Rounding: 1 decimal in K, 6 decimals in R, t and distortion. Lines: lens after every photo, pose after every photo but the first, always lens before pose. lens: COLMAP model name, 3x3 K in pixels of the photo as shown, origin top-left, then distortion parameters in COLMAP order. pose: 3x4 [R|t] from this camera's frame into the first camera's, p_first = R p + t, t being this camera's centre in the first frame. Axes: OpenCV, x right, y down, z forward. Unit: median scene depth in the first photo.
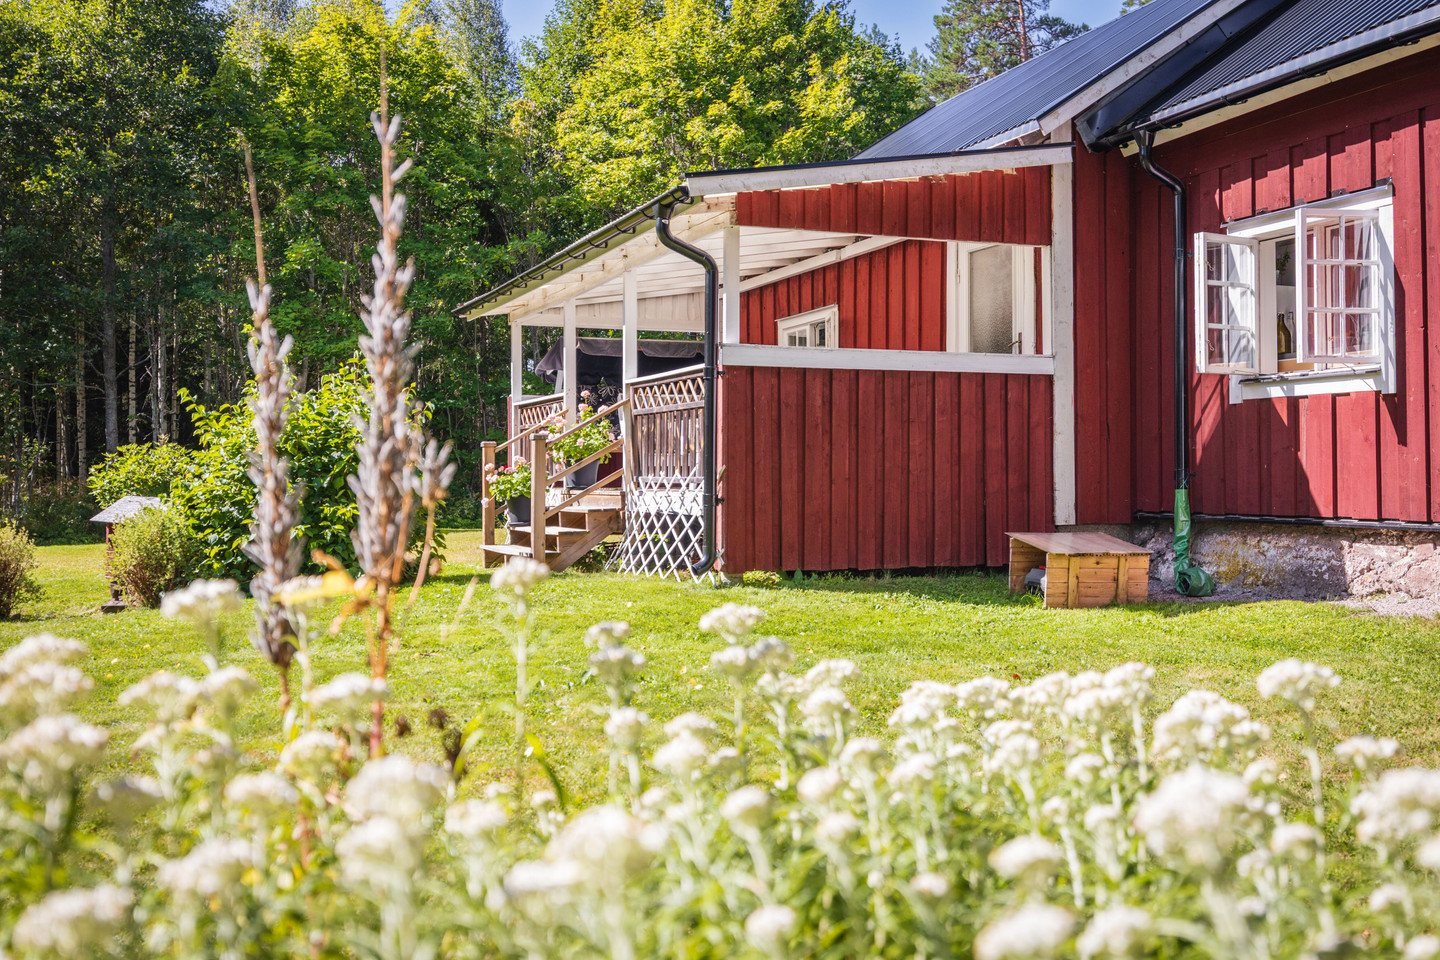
lens RADIAL K [[1439.4, 0, 719.1], [0, 1439.4, 472.0], [0, 0, 1]] dist [-0.024038, 0.000000]
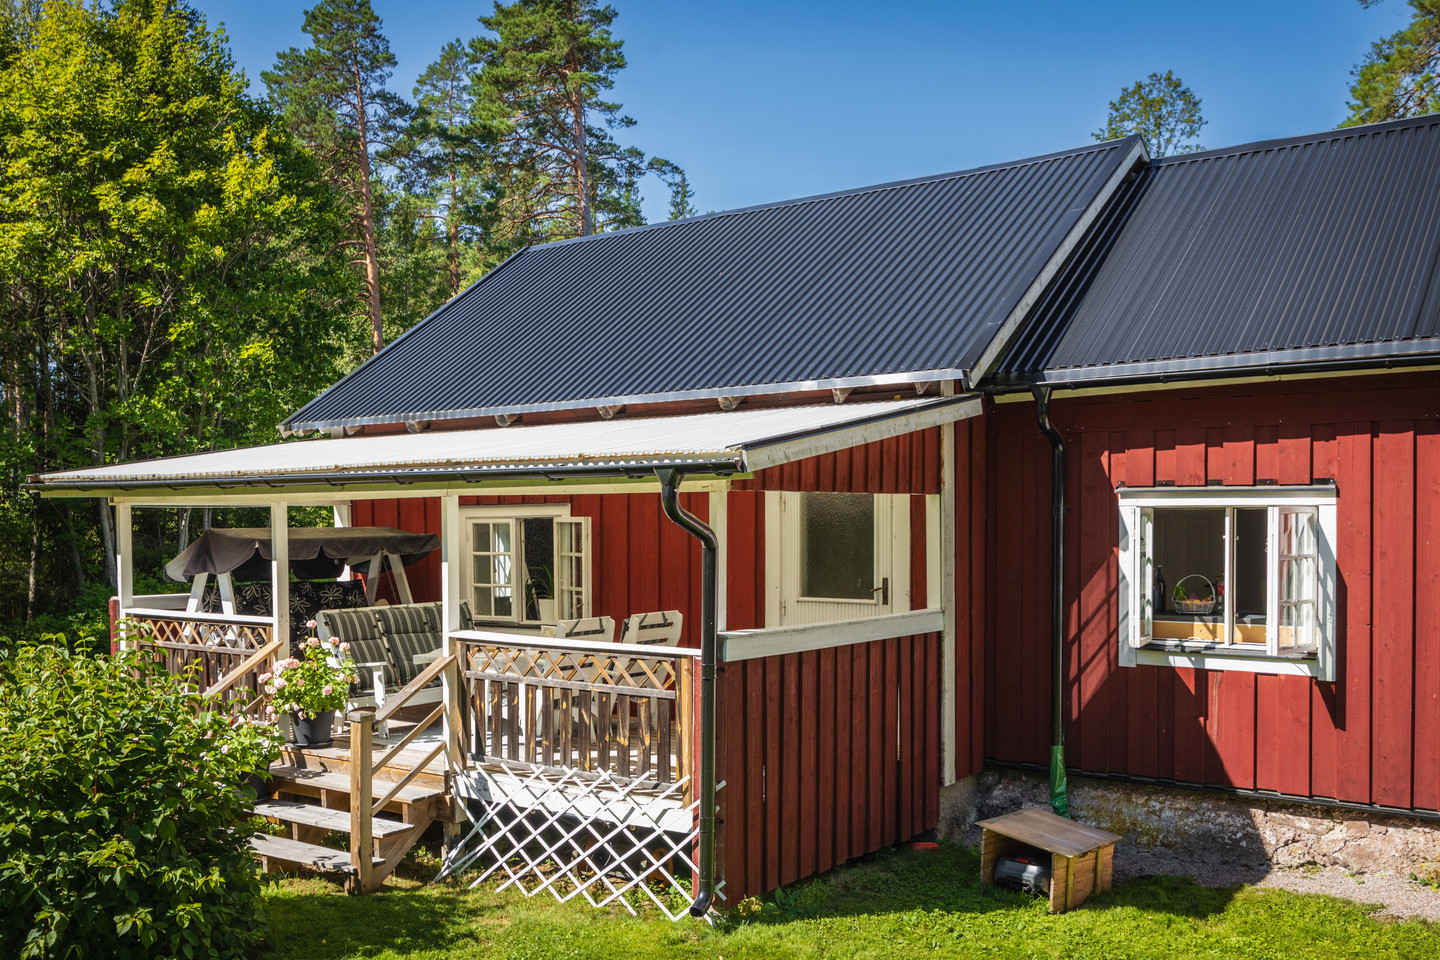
lens RADIAL K [[1382.4, 0, 700.6], [0, 1382.4, 583.4], [0, 0, 1]] dist [-0.036407, 0.000000]
pose [[0.856658, -0.022320, 0.515401, -0.415554], [-0.005686, 0.998594, 0.052696, -0.161623], [-0.515853, -0.048073, 0.855327, 0.331264]]
